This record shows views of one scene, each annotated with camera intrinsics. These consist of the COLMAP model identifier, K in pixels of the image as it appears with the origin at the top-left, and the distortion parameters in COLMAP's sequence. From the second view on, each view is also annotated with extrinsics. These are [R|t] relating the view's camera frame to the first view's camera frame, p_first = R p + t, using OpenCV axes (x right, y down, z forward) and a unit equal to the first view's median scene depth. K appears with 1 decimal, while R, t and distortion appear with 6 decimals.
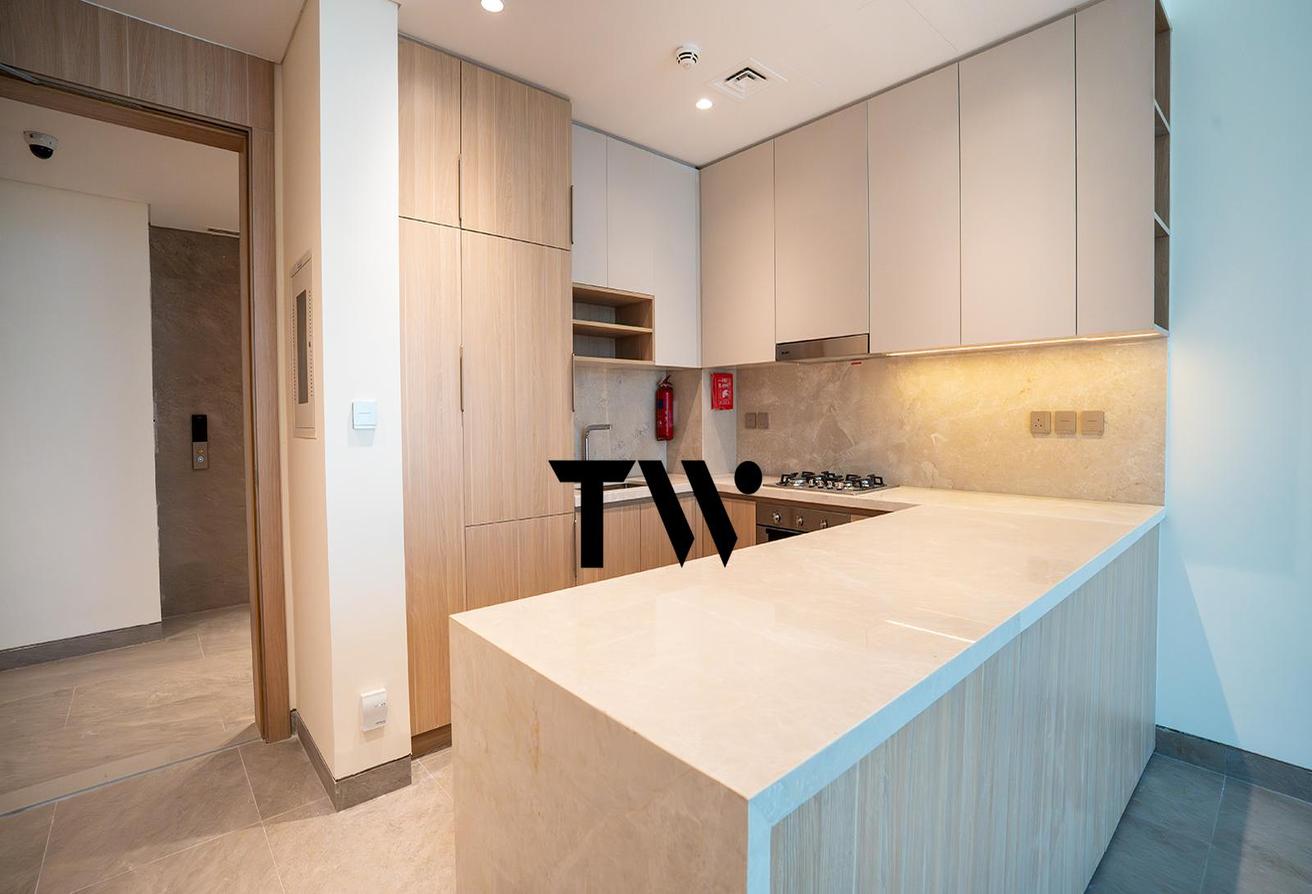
lens RADIAL K [[595.0, 0, 654.4], [0, 595.0, 435.9], [0, 0, 1]] dist [-0.022371, 0.000548]
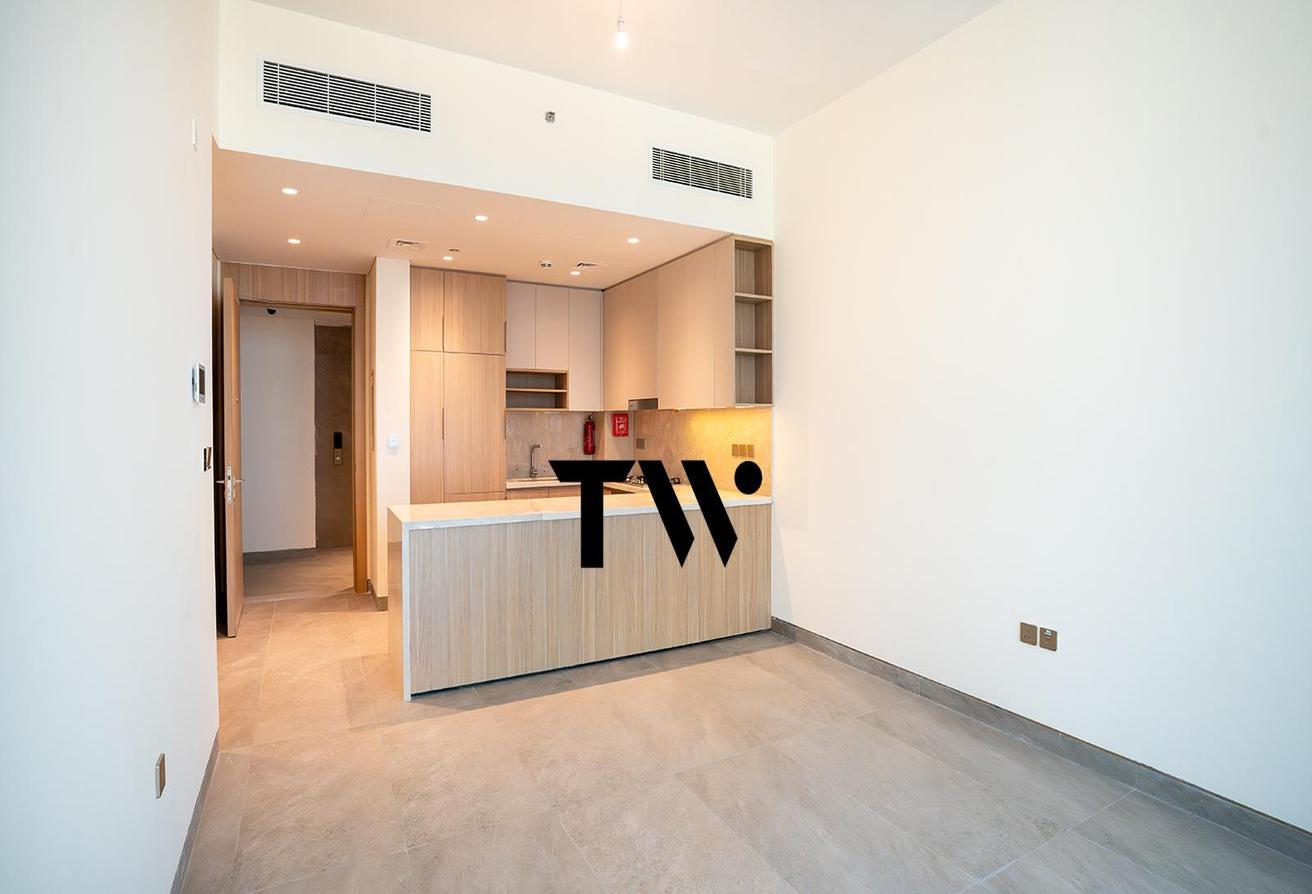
lens RADIAL K [[629.0, 0, 648.1], [0, 629.0, 440.8], [0, 0, 1]] dist [-0.023223, 0.000024]
pose [[0.976017, 0.019163, -0.216847, 0.626465], [-0.020440, 0.999784, -0.003649, -0.030939], [0.216731, 0.007994, 0.976199, -0.727996]]
